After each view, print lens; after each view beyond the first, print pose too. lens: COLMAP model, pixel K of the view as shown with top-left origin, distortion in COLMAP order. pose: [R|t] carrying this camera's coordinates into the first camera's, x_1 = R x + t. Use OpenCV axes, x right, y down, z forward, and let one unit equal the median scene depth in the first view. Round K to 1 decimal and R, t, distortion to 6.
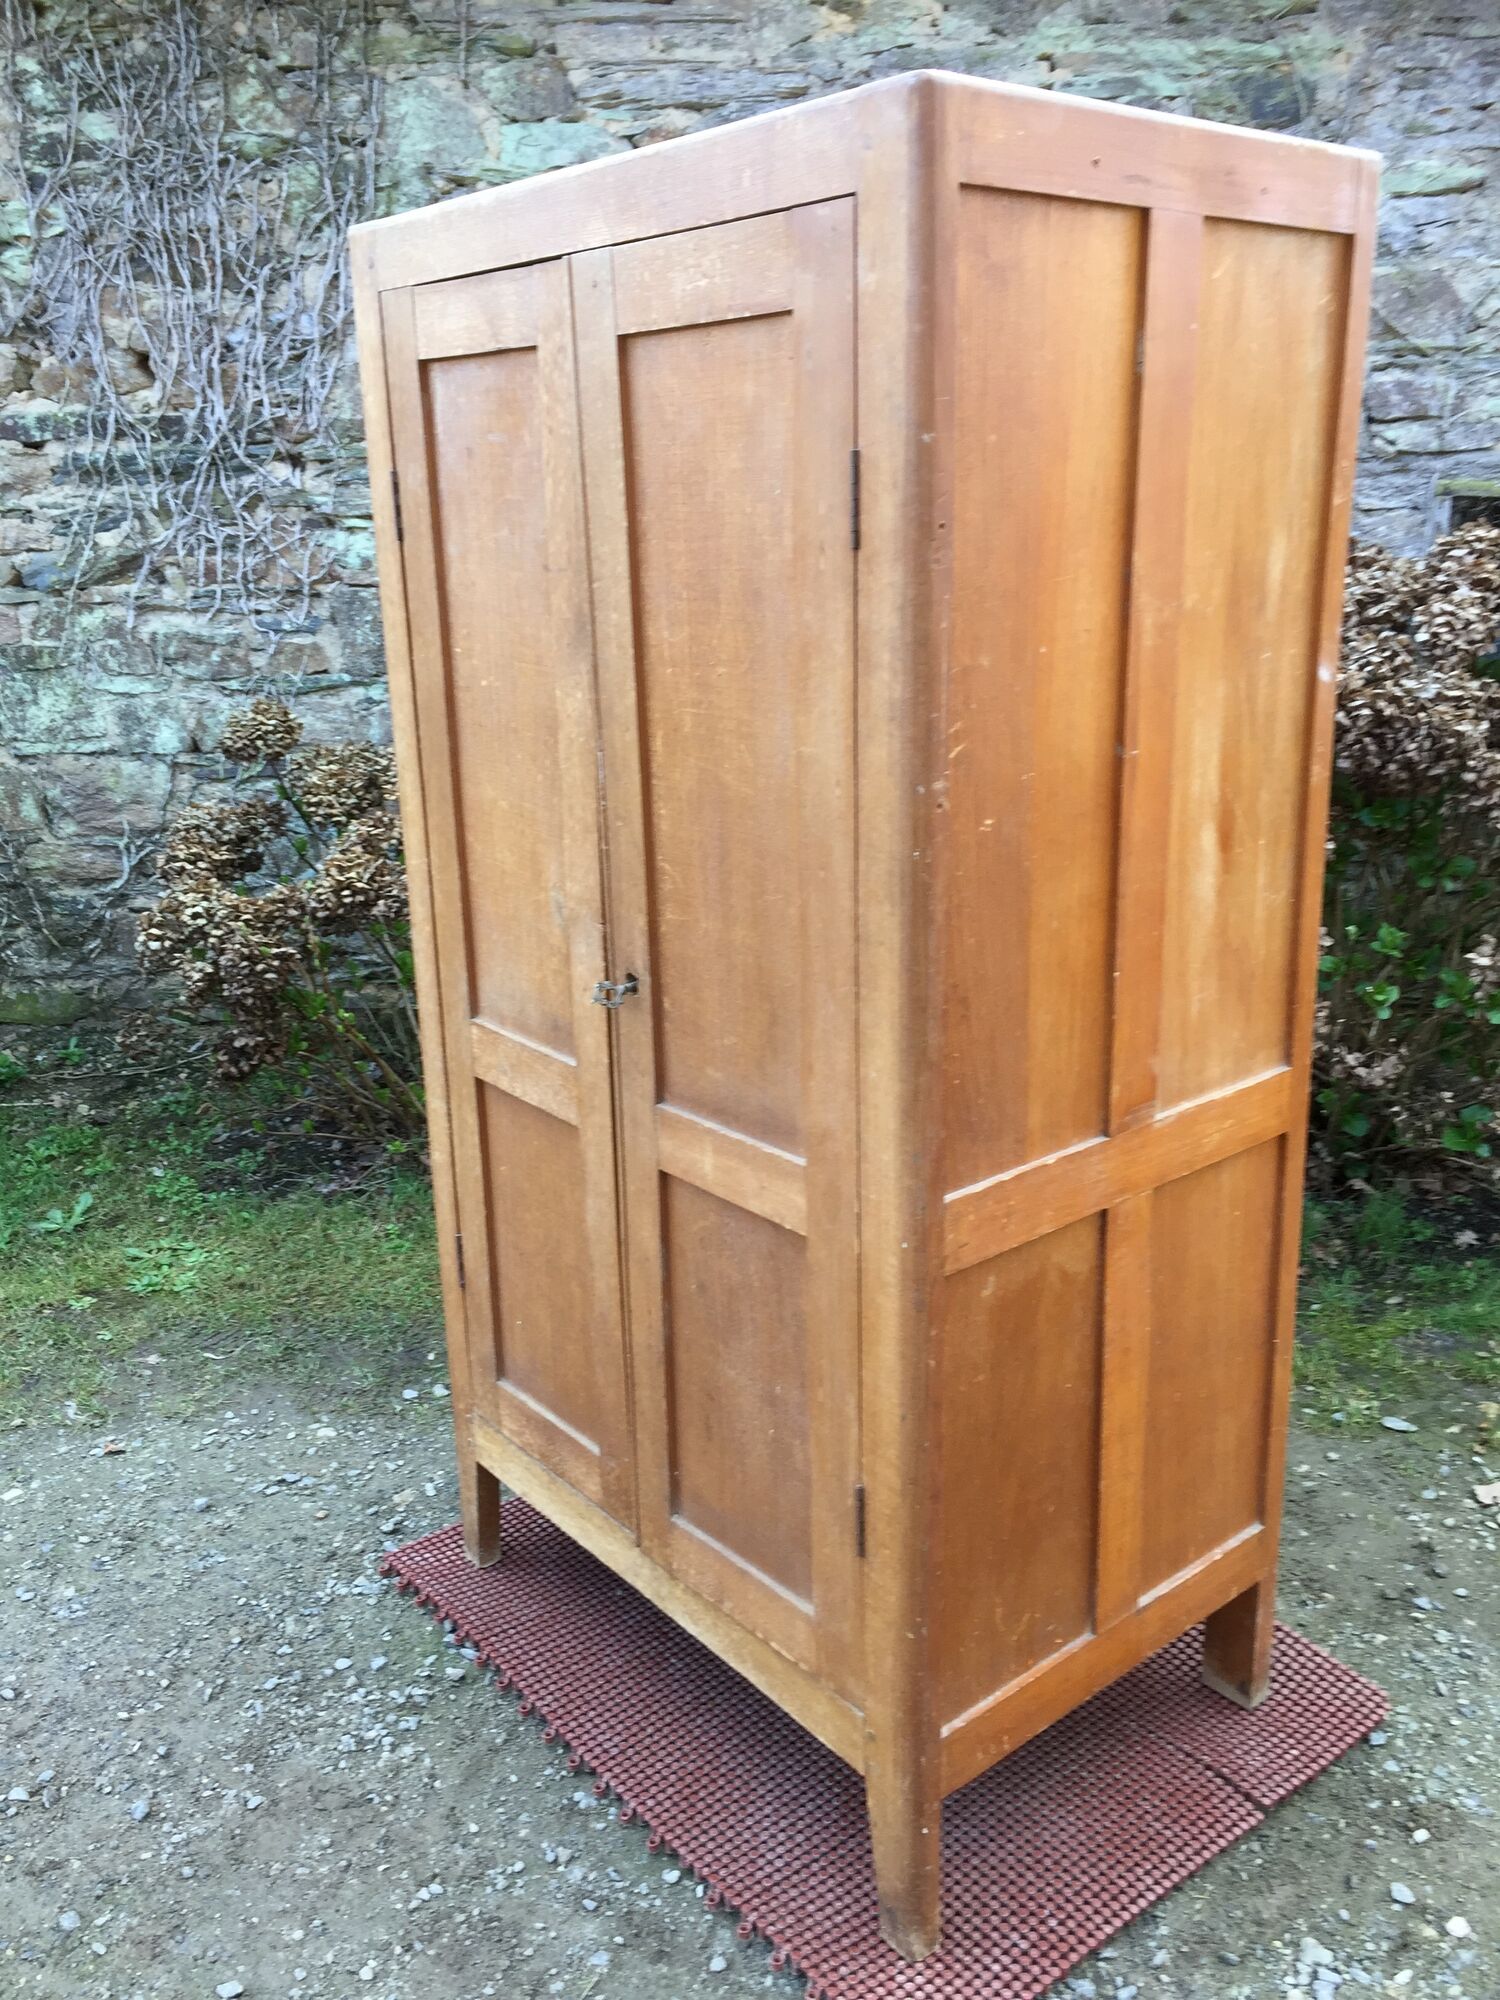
lens RADIAL K [[1714.7, 0, 788.0], [0, 1714.7, 1024.8], [0, 0, 1]] dist [0.070330, -0.083556]
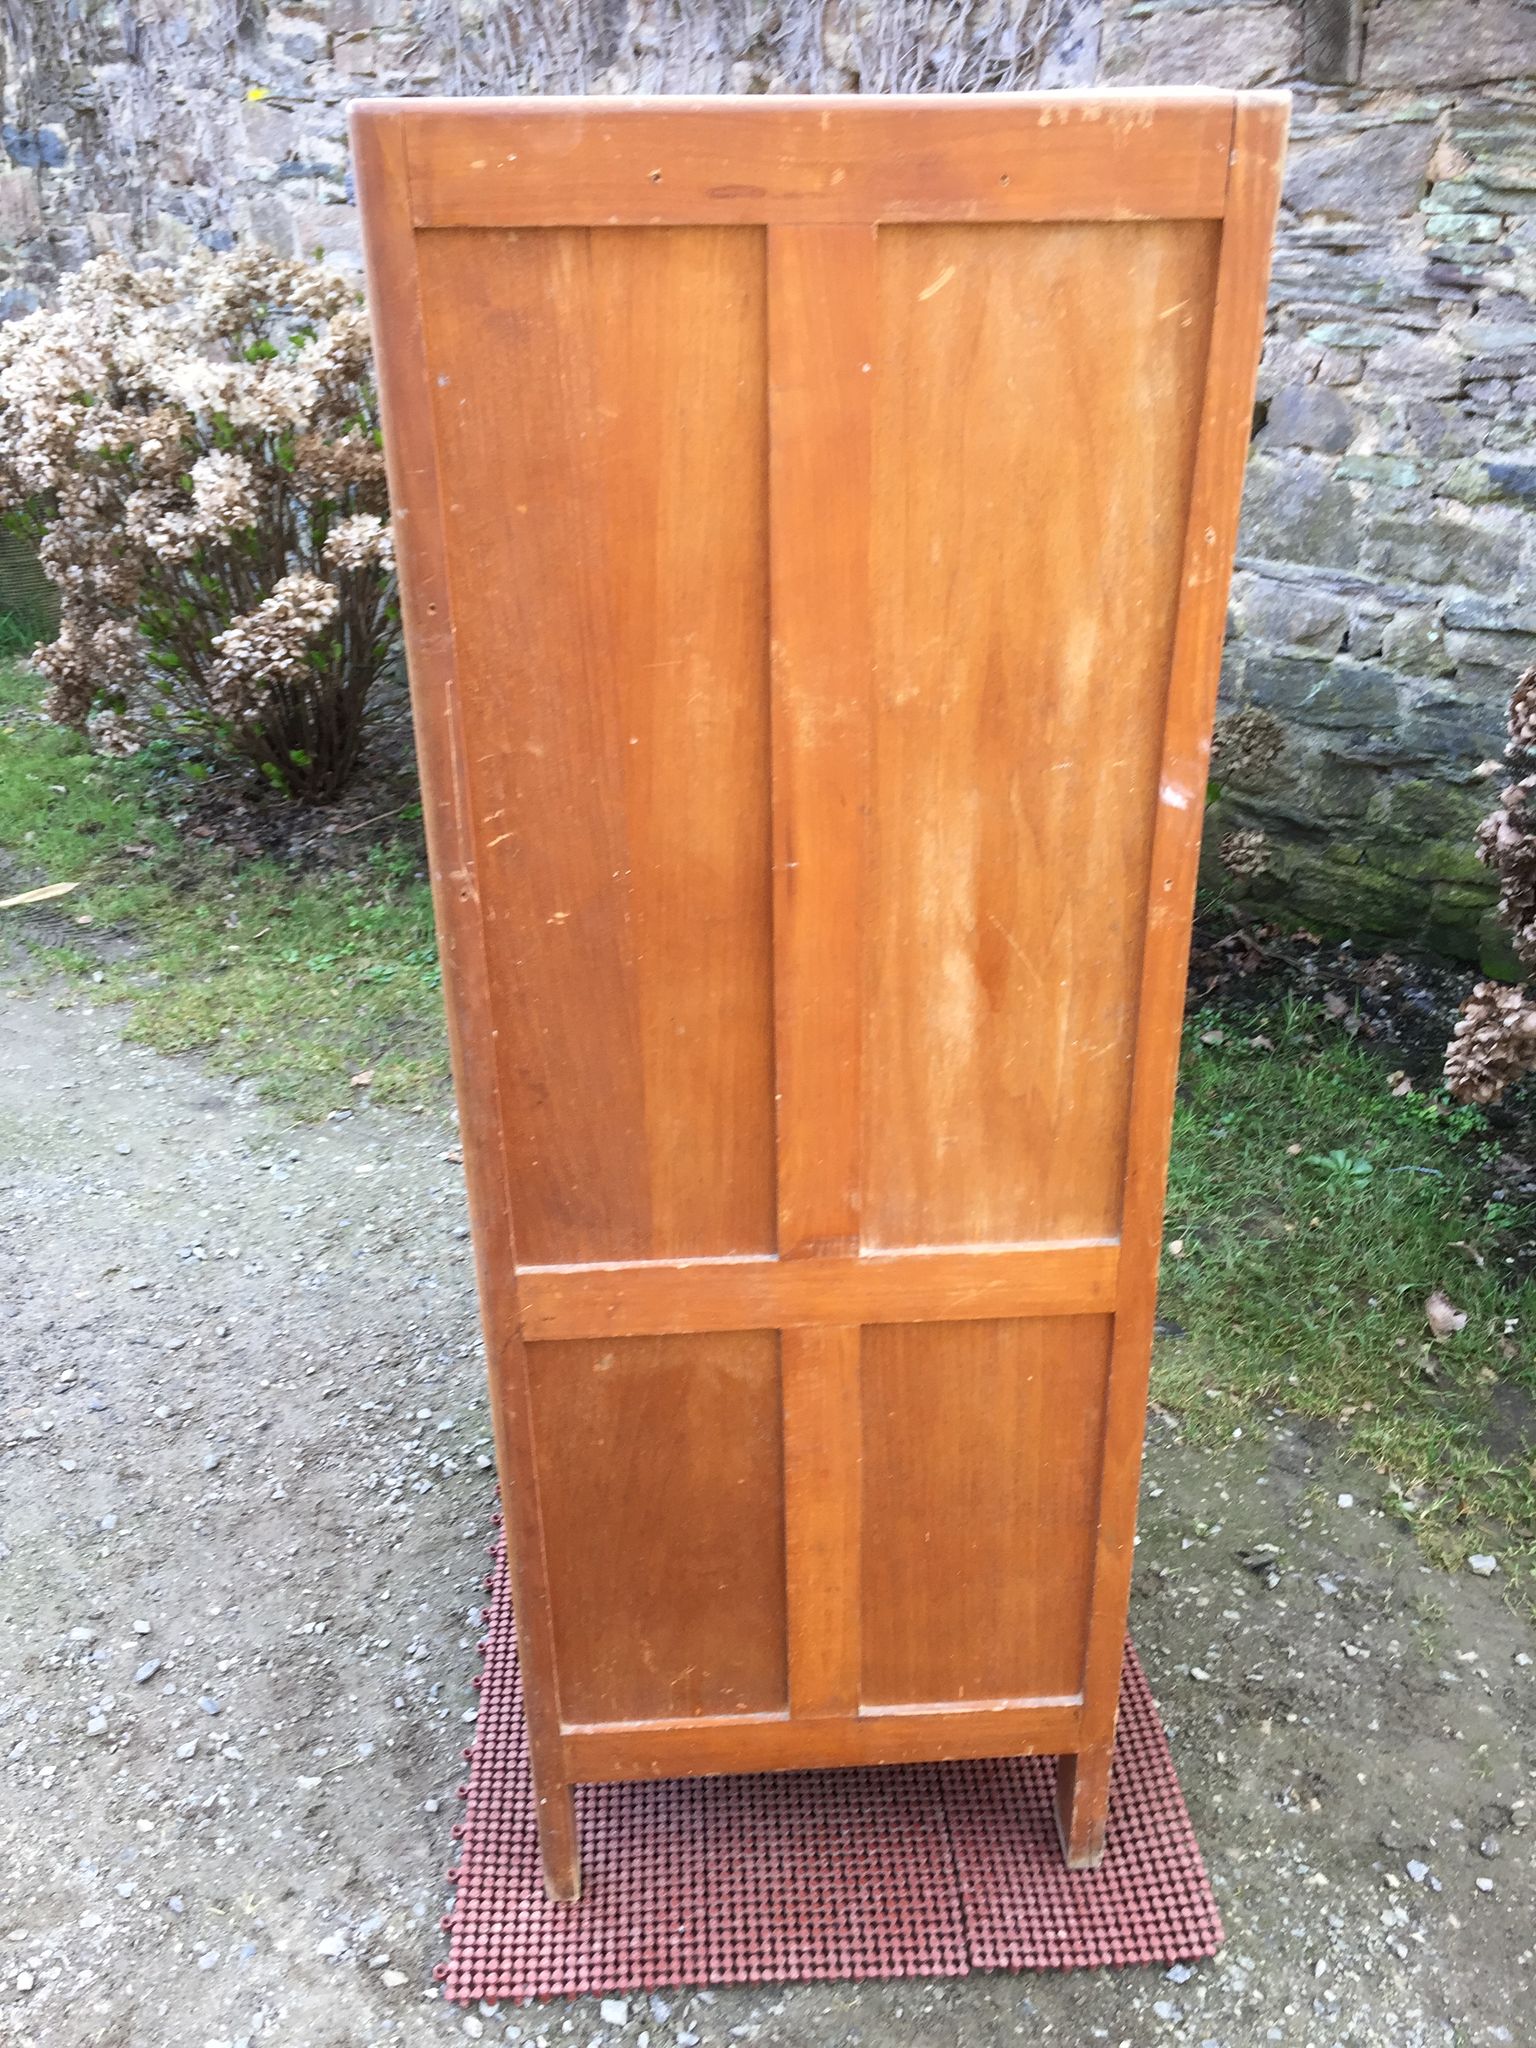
lens RADIAL K [[1753.1, 0, 767.3], [0, 1753.1, 1054.9], [0, 0, 1]] dist [0.070172, -0.084840]
pose [[0.801840, 0.293648, -0.520407, 0.320605], [-0.183636, 0.949869, 0.253035, -0.136734], [0.568622, -0.107328, 0.815567, 0.130838]]
